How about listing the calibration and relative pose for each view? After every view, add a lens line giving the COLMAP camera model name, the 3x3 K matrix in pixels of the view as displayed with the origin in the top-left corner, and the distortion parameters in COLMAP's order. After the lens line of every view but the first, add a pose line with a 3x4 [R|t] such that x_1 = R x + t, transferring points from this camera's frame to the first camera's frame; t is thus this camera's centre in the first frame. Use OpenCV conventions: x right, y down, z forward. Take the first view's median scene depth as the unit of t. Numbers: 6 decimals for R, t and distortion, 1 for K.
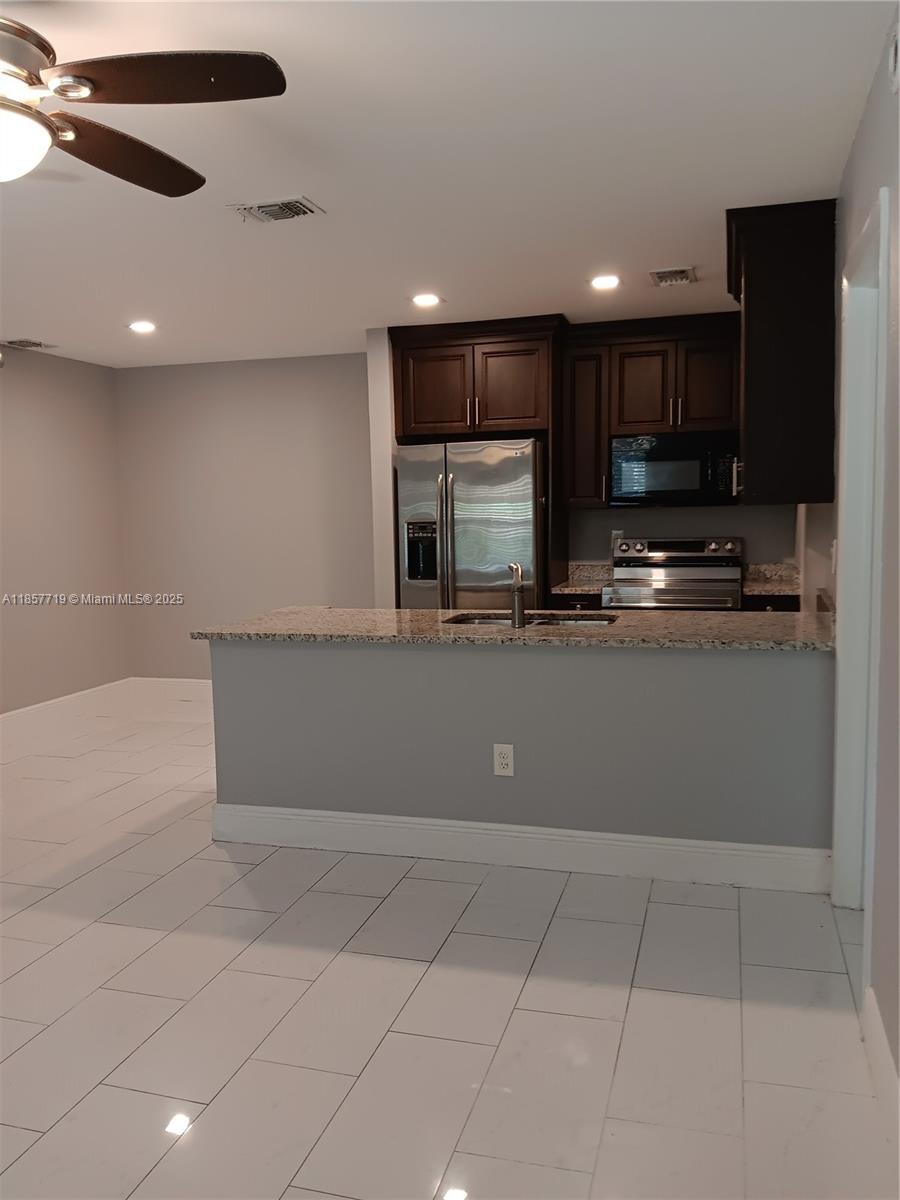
lens RADIAL K [[930.9, 0, 450.0], [0, 930.9, 600.0], [0, 0, 1]] dist [0.086207, -0.179983]
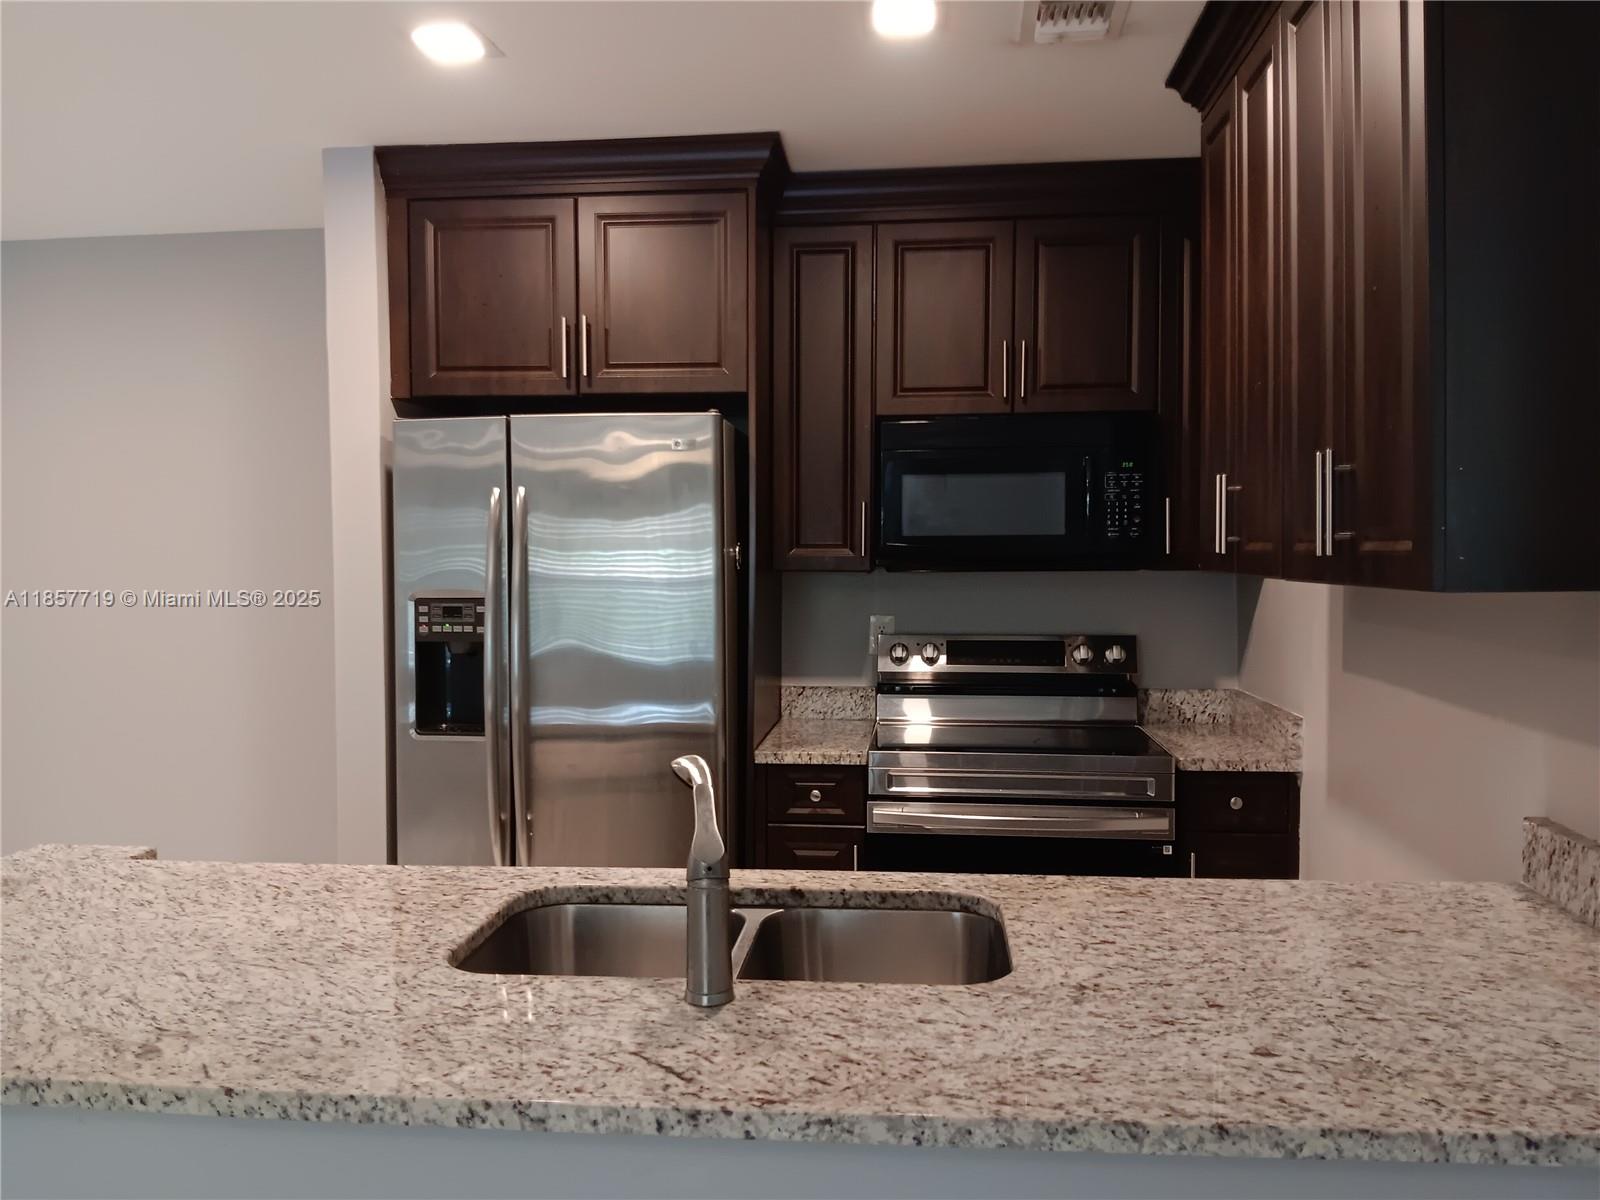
lens RADIAL K [[1283.2, 0, 801.3], [0, 1283.2, 606.8], [0, 0, 1]] dist [0.132986, -0.208237]
pose [[0.982375, 0.008210, 0.186743, 0.017364], [0.002282, 0.998434, -0.055900, -0.048915], [-0.186909, 0.055341, 0.980817, 0.412914]]
